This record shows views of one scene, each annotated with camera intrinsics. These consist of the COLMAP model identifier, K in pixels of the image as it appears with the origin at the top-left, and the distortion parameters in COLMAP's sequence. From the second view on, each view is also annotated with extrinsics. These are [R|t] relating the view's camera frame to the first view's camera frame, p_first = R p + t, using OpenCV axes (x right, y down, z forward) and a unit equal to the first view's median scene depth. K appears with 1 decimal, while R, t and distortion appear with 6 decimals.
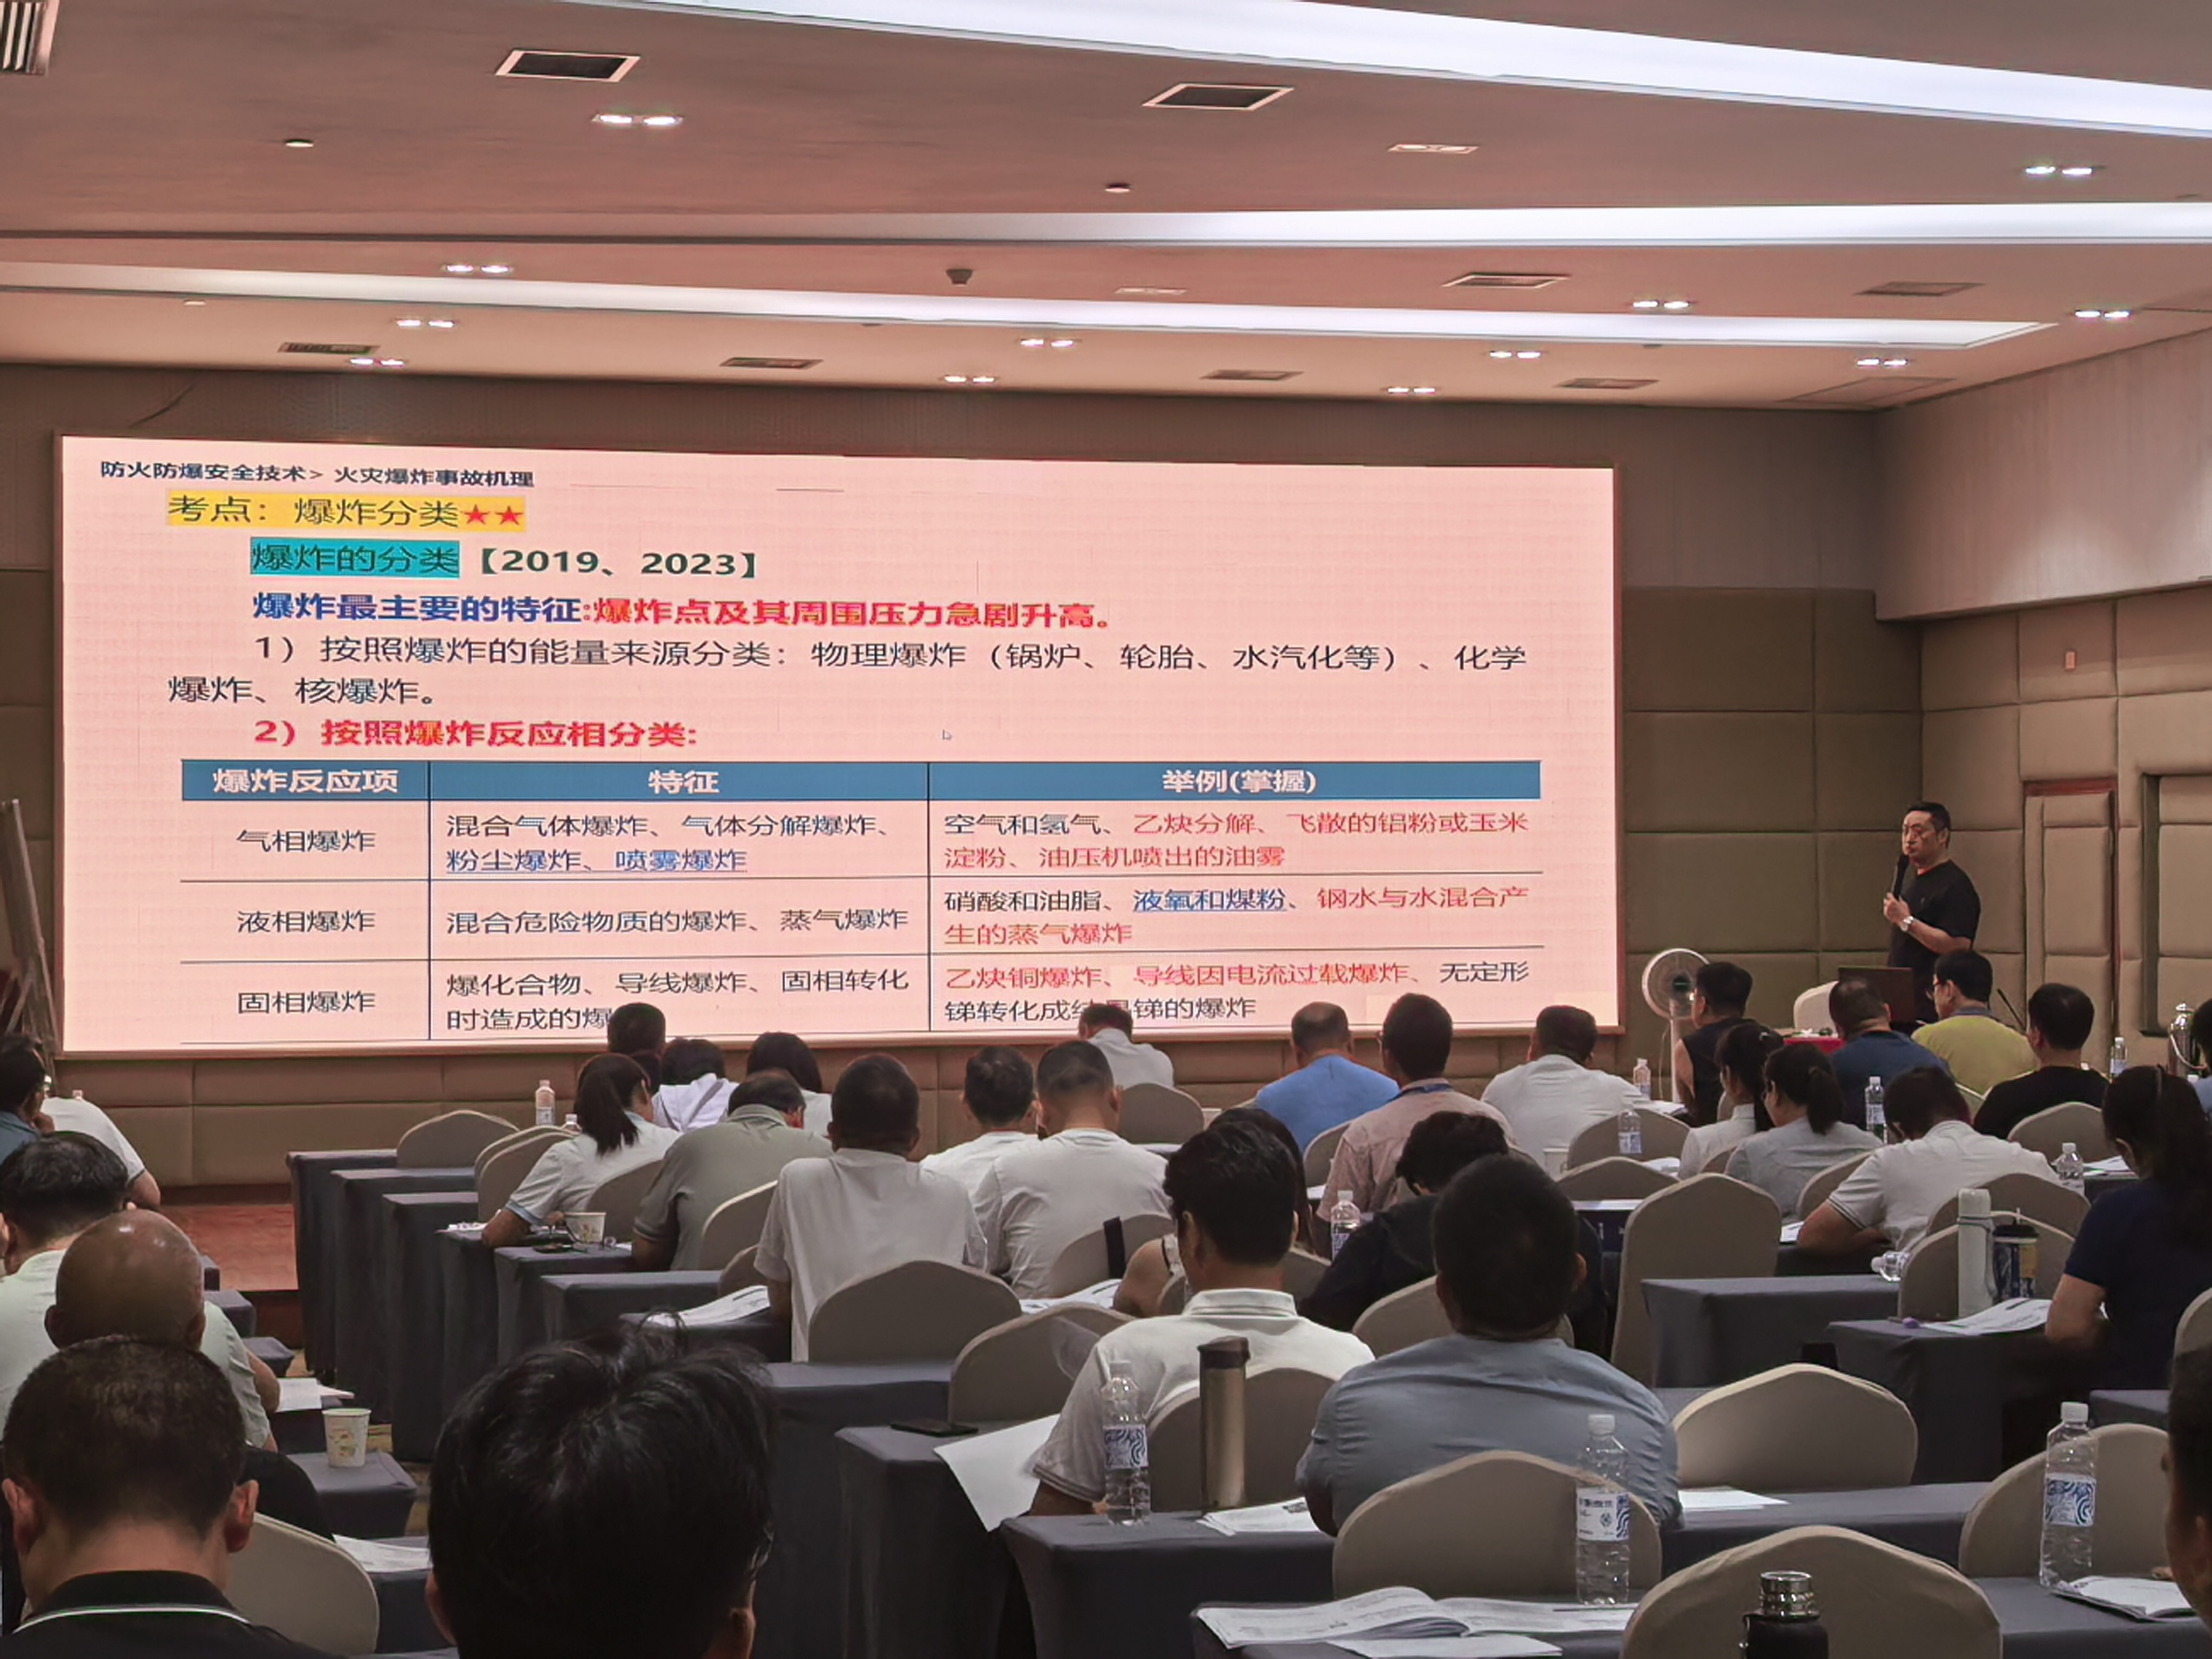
lens RADIAL K [[4589.6, 0, 1143.9], [0, 4589.6, 755.7], [0, 0, 1]] dist [0.241835, 0.000000]
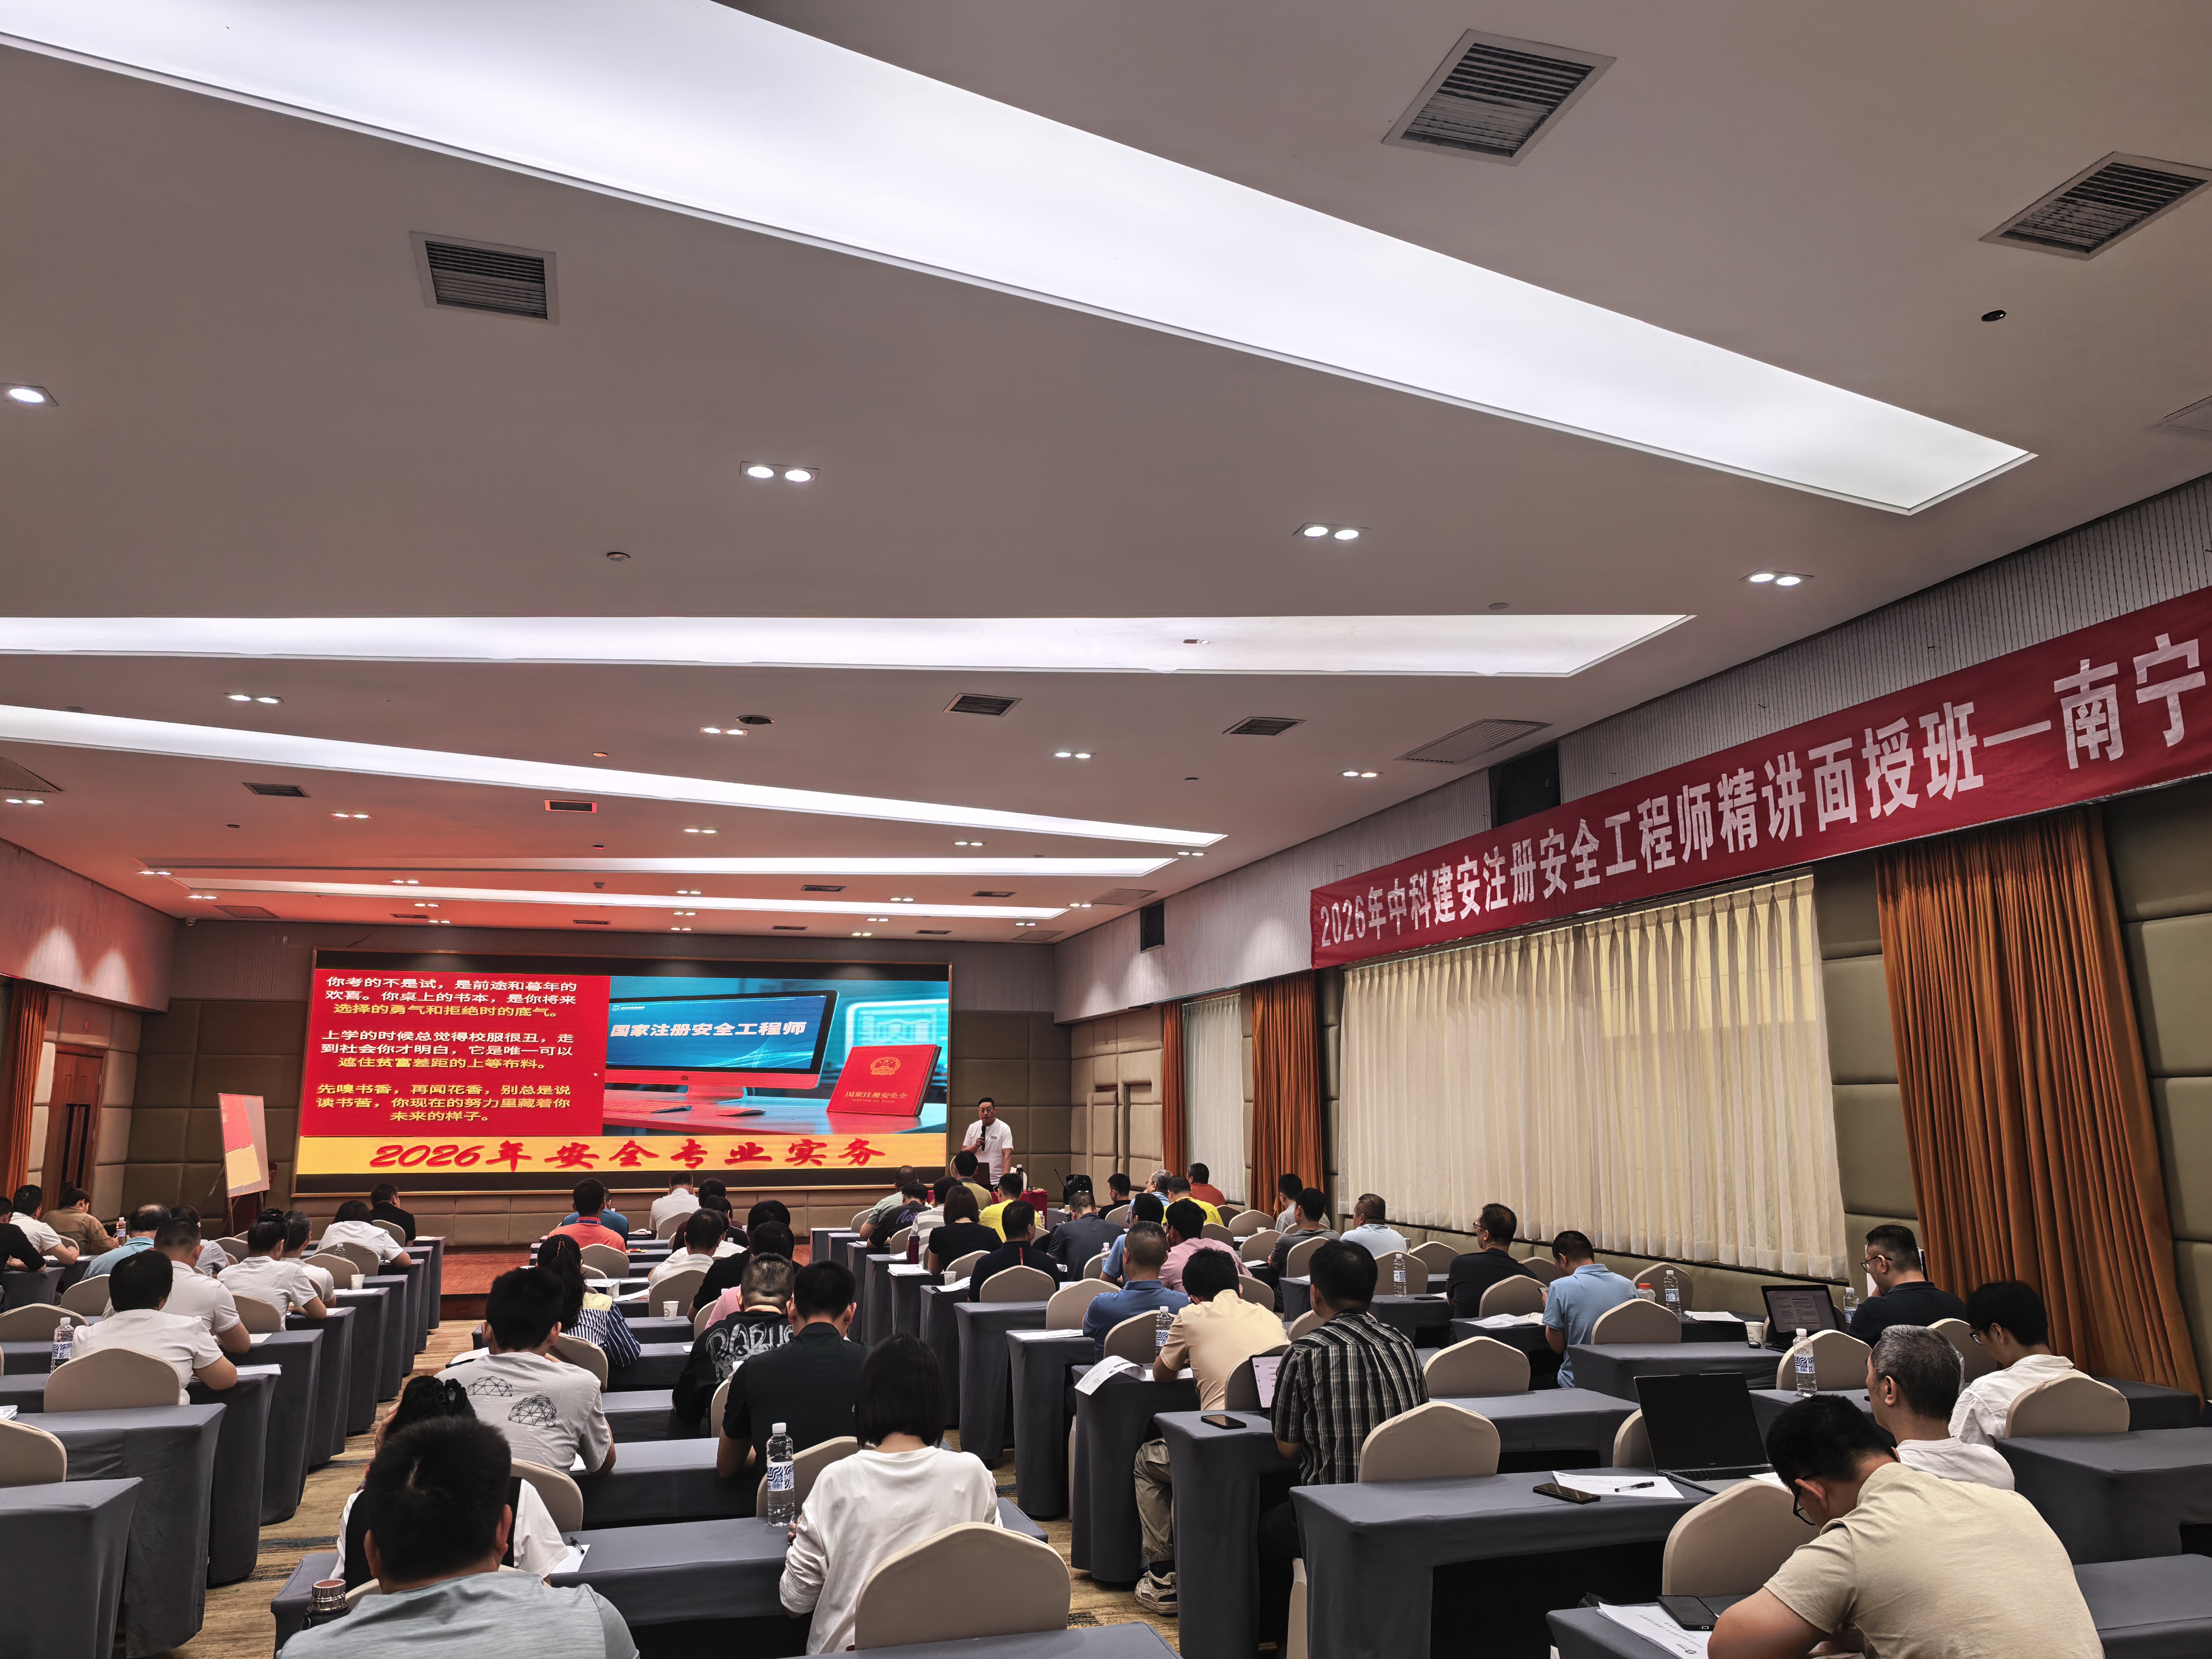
lens RADIAL K [[1584.6, 0, 1081.2], [0, 1584.6, 848.0], [0, 0, 1]] dist [0.023448, -0.020433]
pose [[0.999963, 0.006506, 0.005649, 0.182341], [-0.005631, 0.989683, -0.143161, -0.000857], [-0.006522, 0.143124, 0.989683, 0.109695]]
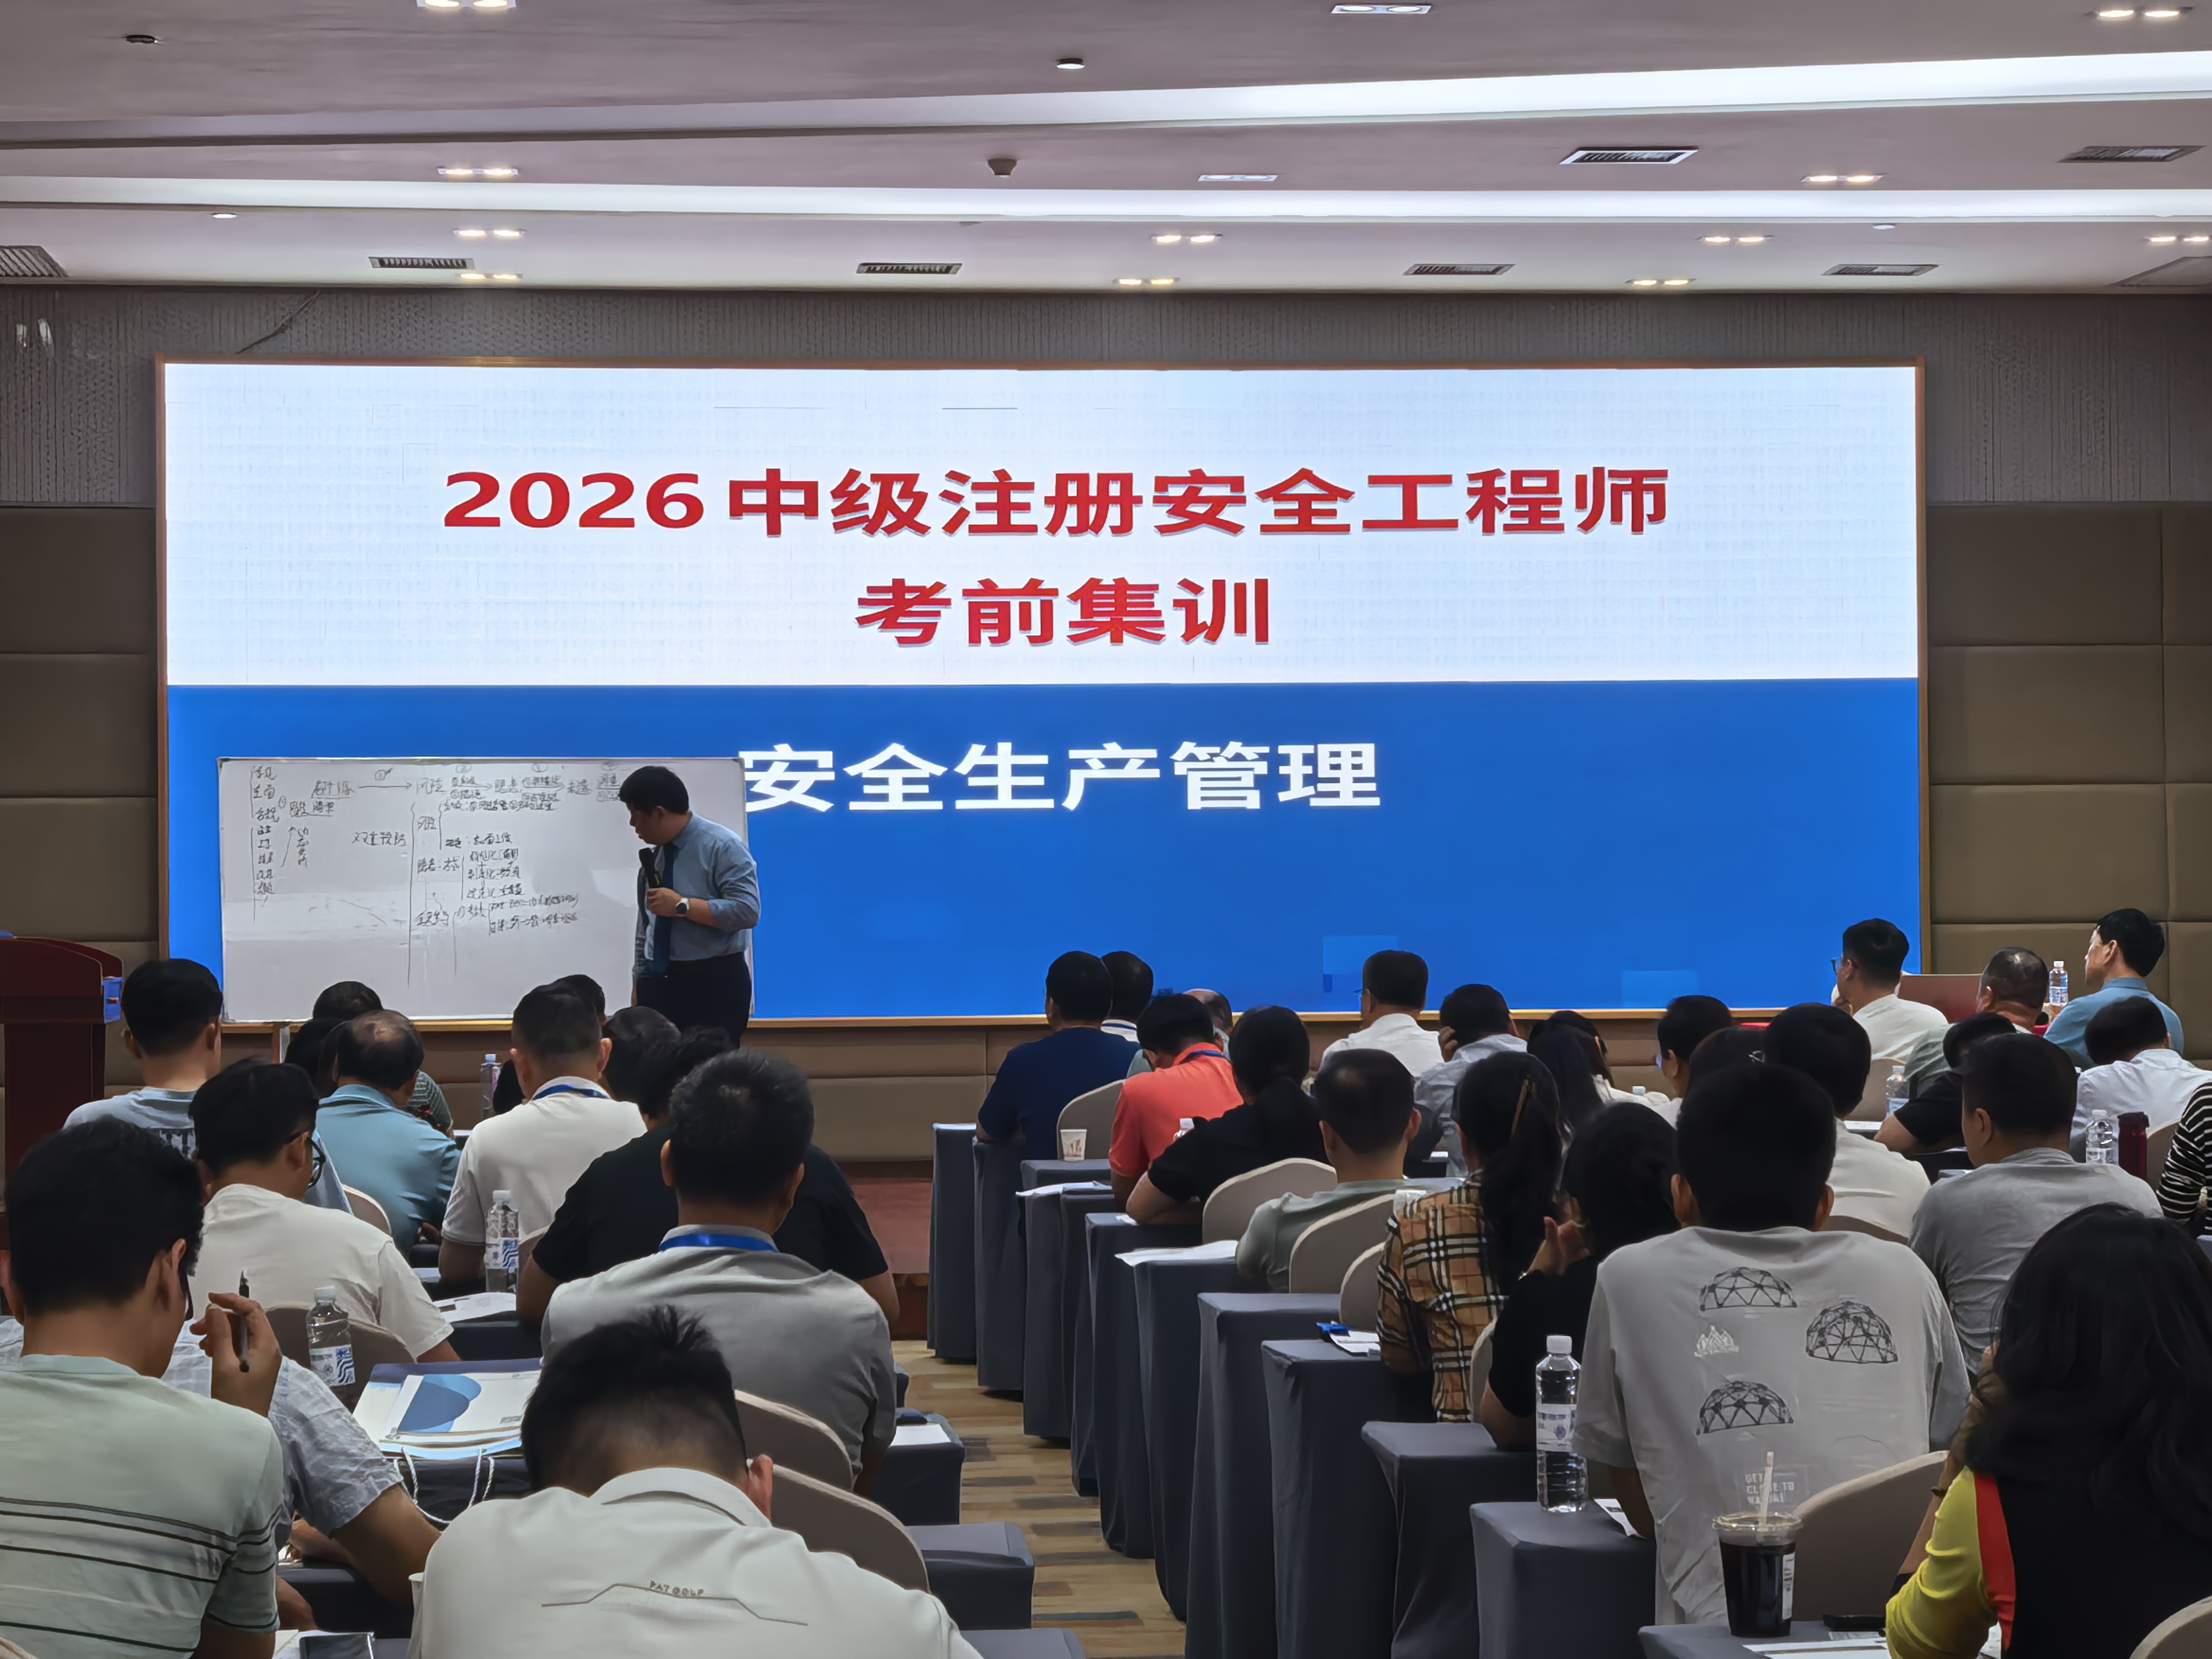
lens RADIAL K [[5136.2, 0, 1125.8], [0, 5136.2, 722.7], [0, 0, 1]] dist [0.238651, 0.000000]
pose [[0.985529, -0.005763, -0.169409, 0.128232], [0.006107, 0.999980, 0.001509, 0.002855], [0.169397, -0.002521, 0.985545, 0.008065]]
